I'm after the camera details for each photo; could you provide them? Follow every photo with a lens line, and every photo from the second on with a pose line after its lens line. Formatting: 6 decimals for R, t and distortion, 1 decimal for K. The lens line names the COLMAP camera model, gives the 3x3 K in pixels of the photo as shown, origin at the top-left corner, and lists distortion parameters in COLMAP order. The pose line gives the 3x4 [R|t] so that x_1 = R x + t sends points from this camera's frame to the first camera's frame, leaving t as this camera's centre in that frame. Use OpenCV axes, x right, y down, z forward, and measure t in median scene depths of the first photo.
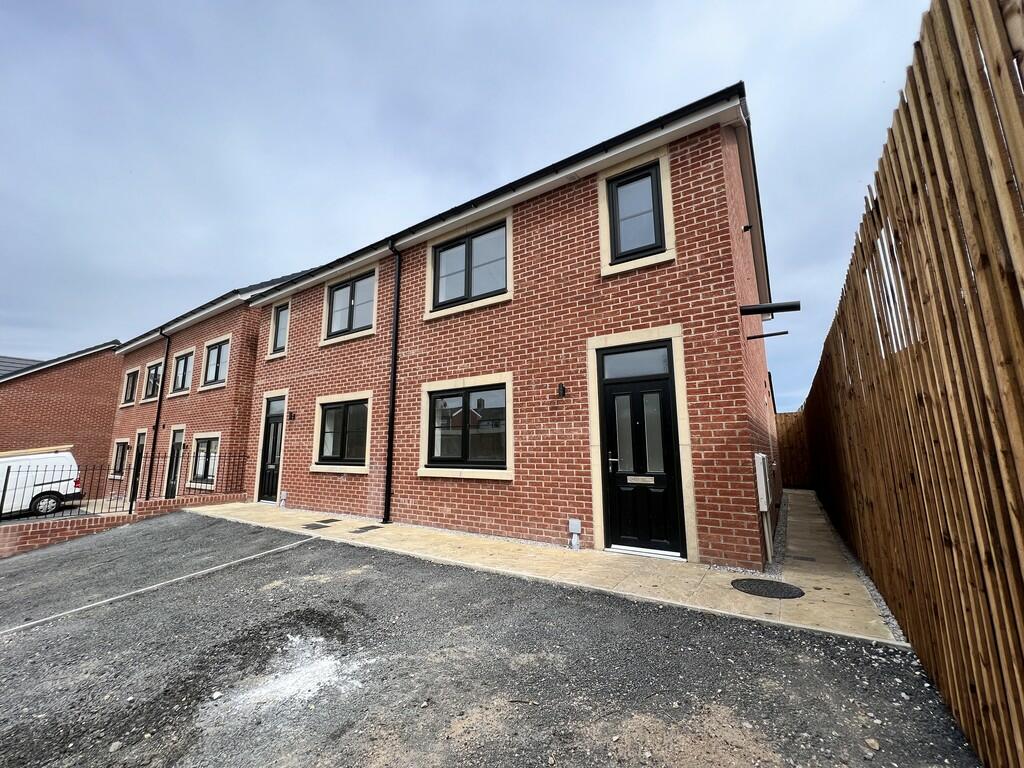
lens RADIAL K [[405.0, 0, 509.6], [0, 405.0, 383.5], [0, 0, 1]] dist [-0.002317, 0.000907]
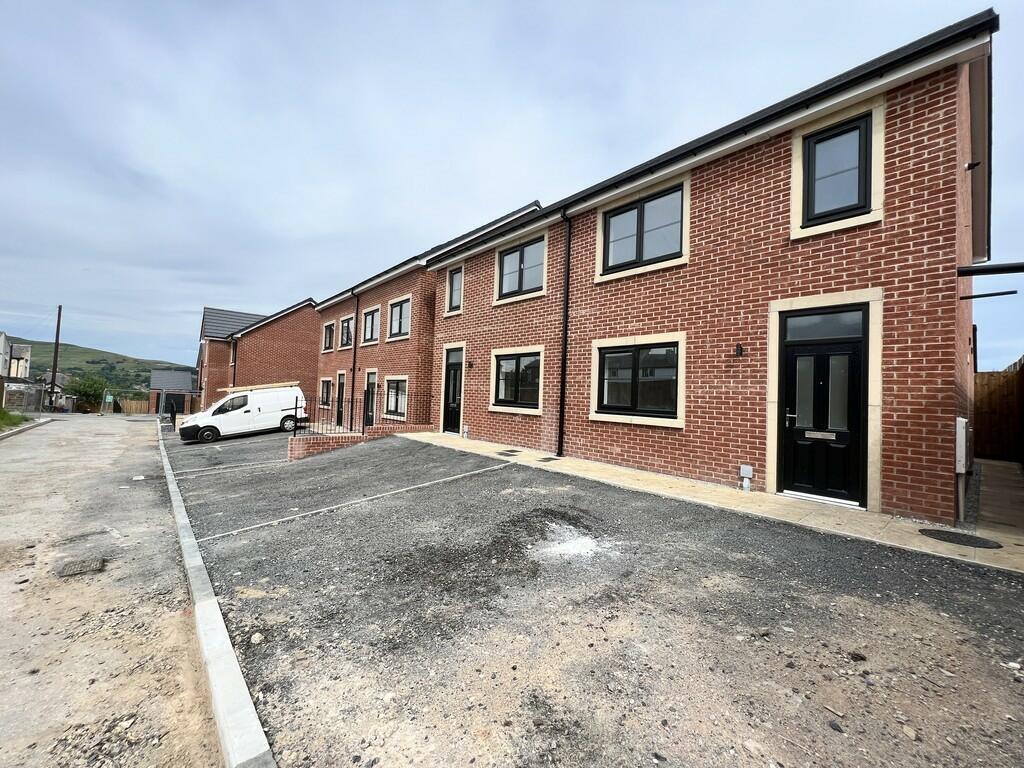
lens RADIAL K [[405.0, 0, 512.0], [0, 405.0, 382.1], [0, 0, 1]] dist [-0.002317, 0.000907]
pose [[0.965186, 0.033777, -0.259376, -0.167598], [-0.000560, 0.991892, 0.127084, -0.034298], [0.261565, -0.122514, 0.957379, -0.200275]]
